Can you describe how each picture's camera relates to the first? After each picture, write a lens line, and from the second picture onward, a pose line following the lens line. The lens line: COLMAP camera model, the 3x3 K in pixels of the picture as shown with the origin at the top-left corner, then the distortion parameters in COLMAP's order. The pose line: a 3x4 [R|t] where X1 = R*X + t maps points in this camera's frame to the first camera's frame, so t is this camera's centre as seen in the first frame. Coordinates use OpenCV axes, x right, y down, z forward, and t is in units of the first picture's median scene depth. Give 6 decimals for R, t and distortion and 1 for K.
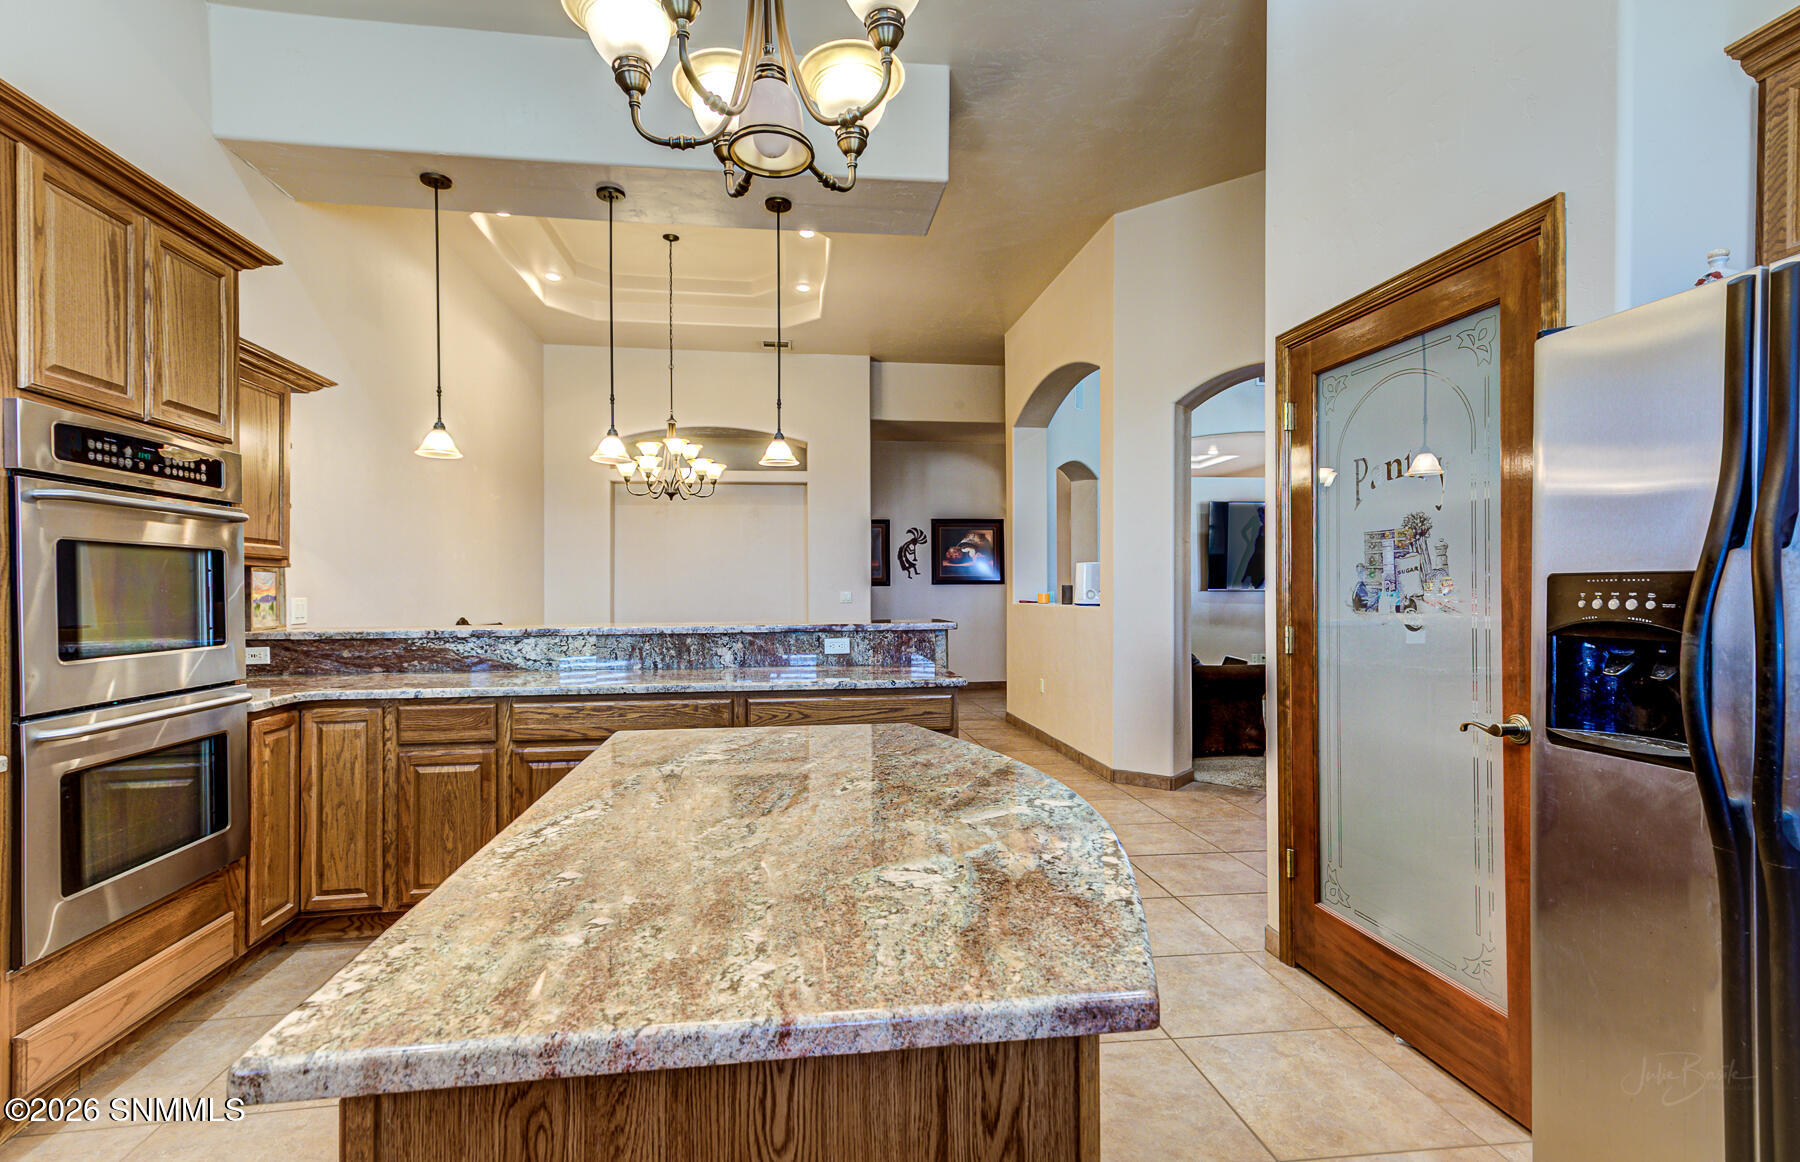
lens RADIAL K [[841.0, 0, 892.0], [0, 841.0, 586.0], [0, 0, 1]] dist [0.012002, -0.000209]
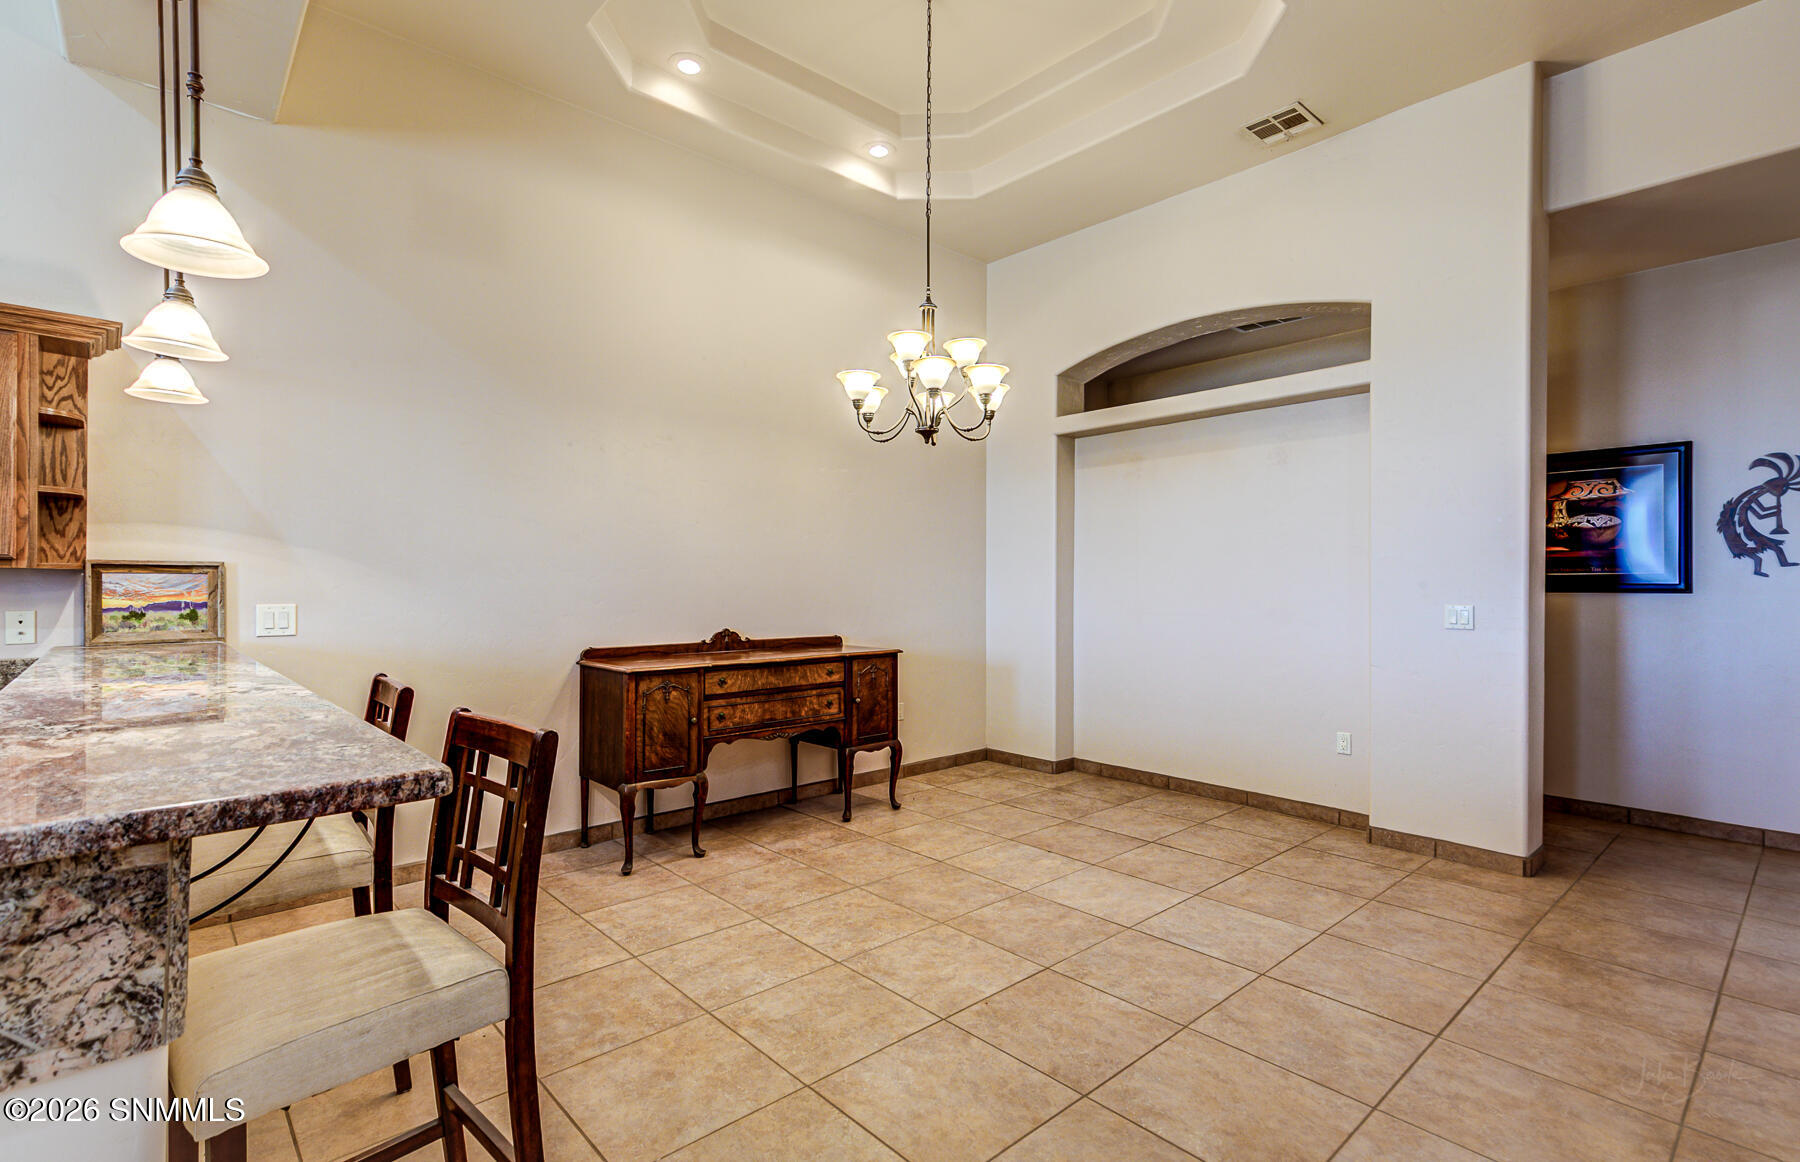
lens RADIAL K [[841.0, 0, 892.0], [0, 841.0, 586.0], [0, 0, 1]] dist [0.012002, -0.000209]
pose [[0.563206, 0.007736, -0.826280, 0.127635], [-0.004348, 0.999970, 0.006399, -0.004820], [0.826305, -0.000011, 0.563223, 0.409599]]
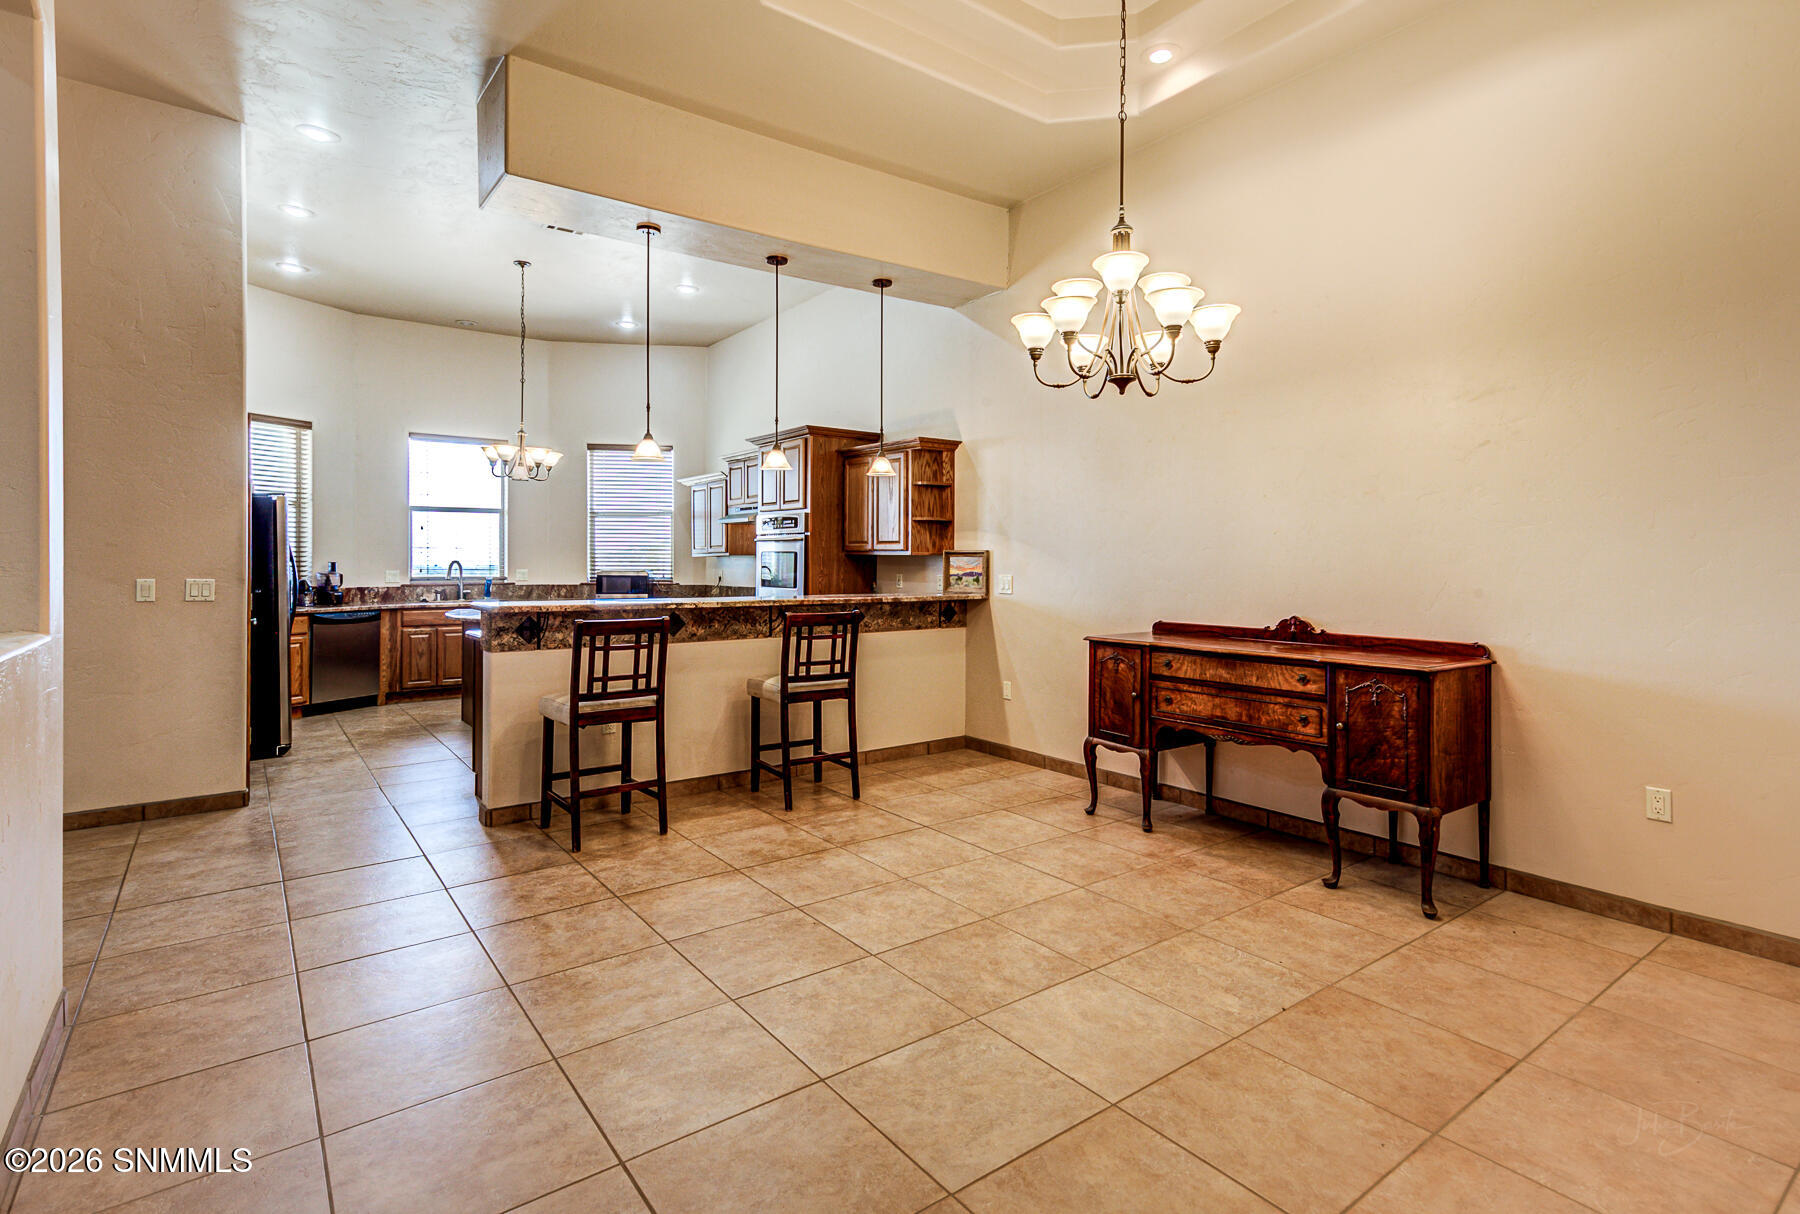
lens RADIAL K [[893.9, 0, 923.8], [0, 893.9, 562.6], [0, 0, 1]] dist [0.018751, -0.000155]
pose [[-0.867509, 0.003092, -0.497412, 0.056772], [0.000629, 0.999987, 0.005120, -0.005457], [0.497421, 0.004128, -0.867499, 0.870729]]
